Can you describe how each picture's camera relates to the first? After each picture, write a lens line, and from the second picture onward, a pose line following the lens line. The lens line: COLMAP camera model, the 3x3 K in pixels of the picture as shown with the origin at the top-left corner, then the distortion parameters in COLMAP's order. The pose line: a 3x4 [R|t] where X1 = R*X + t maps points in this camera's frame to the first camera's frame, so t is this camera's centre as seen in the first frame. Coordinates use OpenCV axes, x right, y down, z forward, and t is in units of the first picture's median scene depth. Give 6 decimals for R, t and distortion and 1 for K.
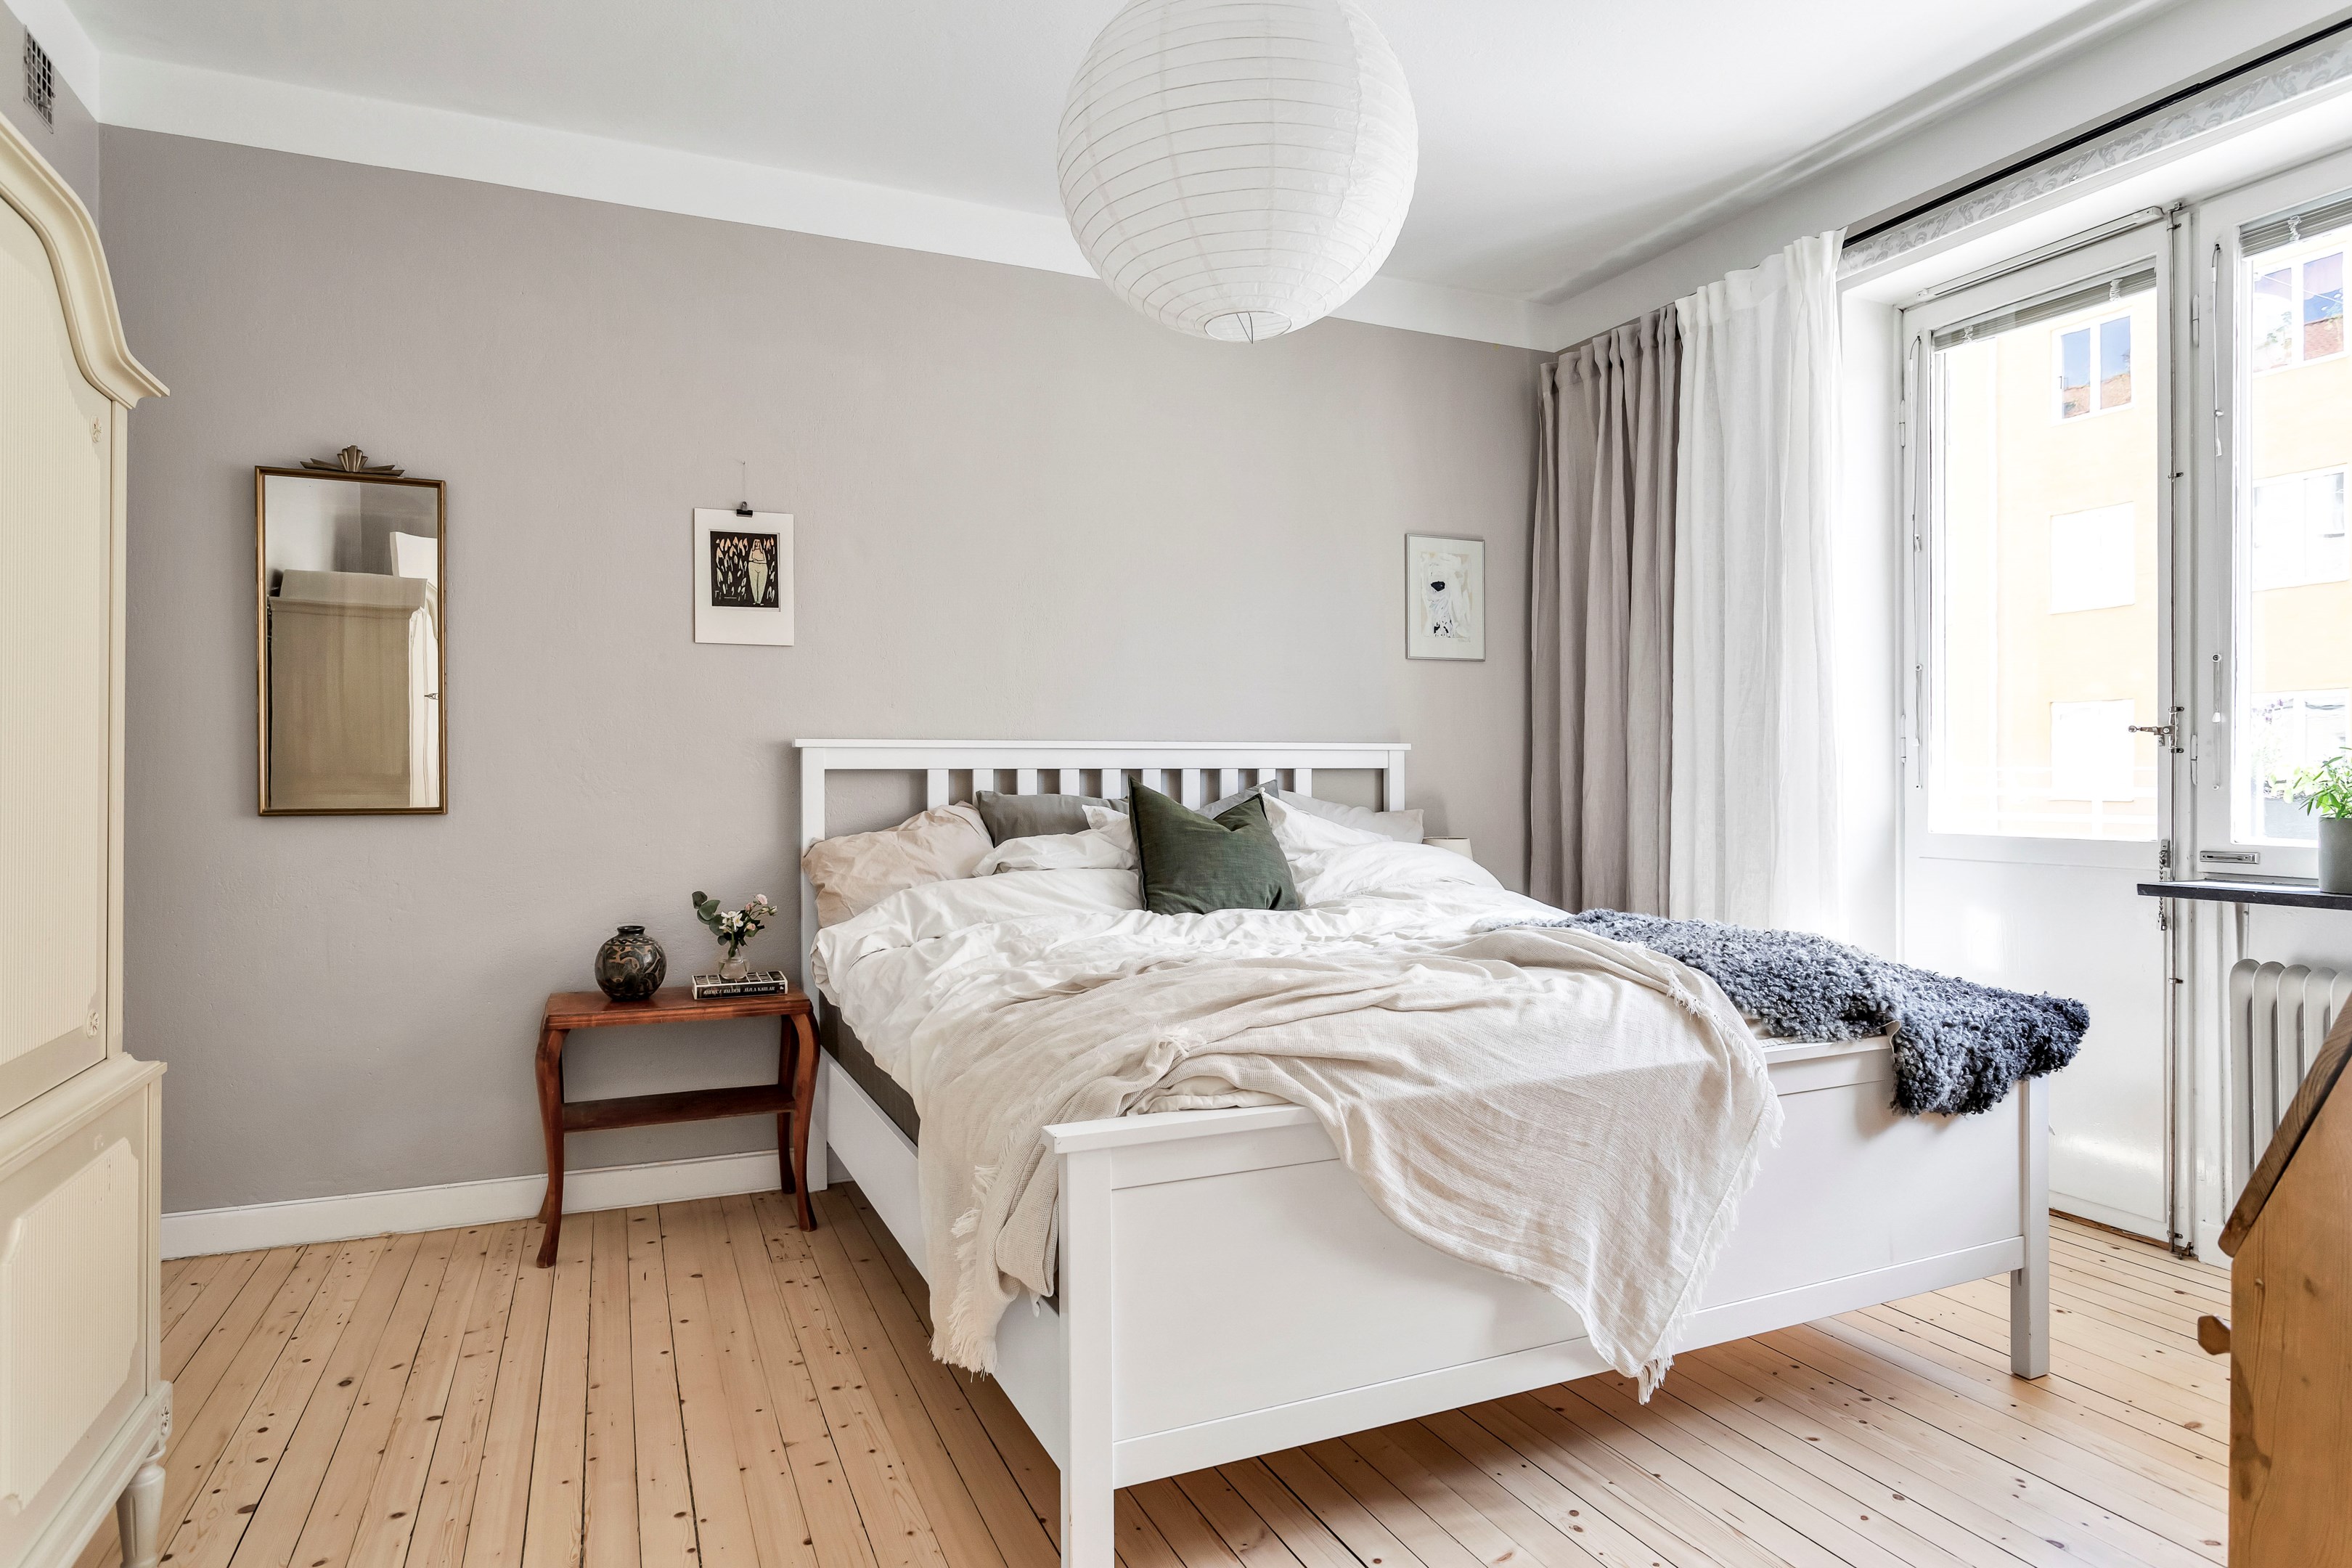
lens RADIAL K [[1436.0, 0, 1176.0], [0, 1436.0, 784.0], [0, 0, 1]] dist [-0.001538, 0.002248]
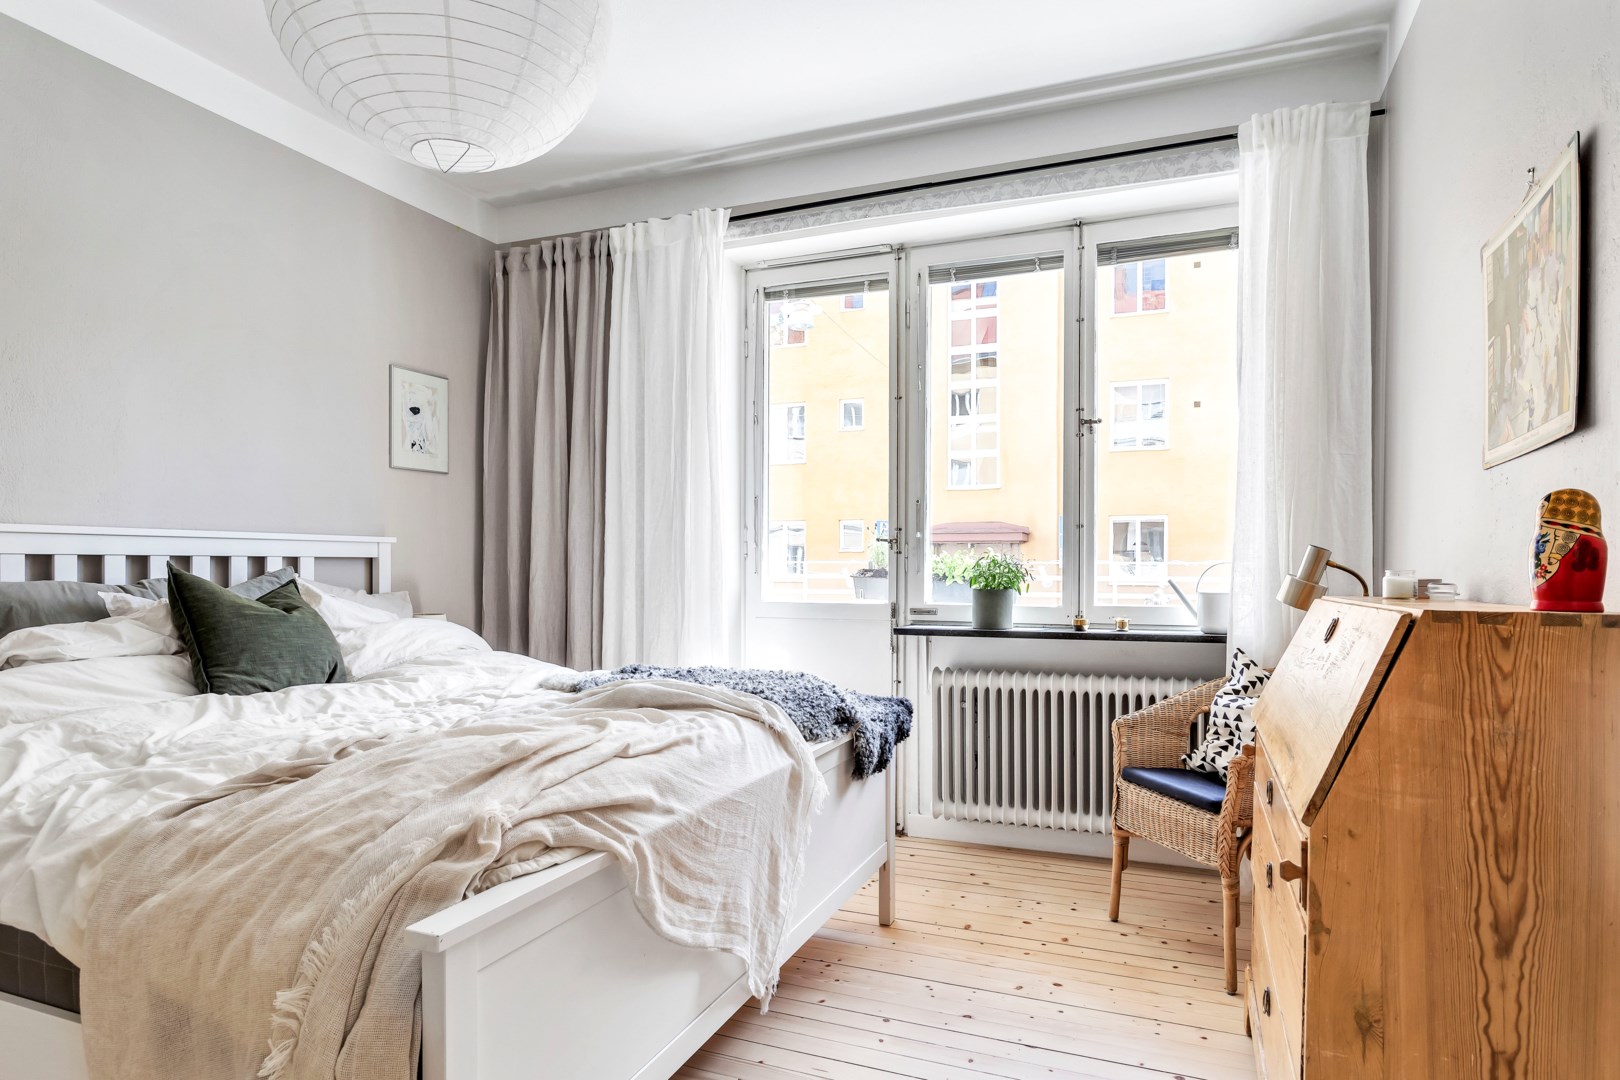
lens RADIAL K [[972.7, 0, 812.3], [0, 972.7, 573.0], [0, 0, 1]] dist [-0.011163, 0.000987]
pose [[0.696599, -0.000606, 0.717461, -0.256795], [-0.000936, 0.999998, 0.001754, 0.000251], [-0.717460, -0.001893, 0.696597, 0.248382]]
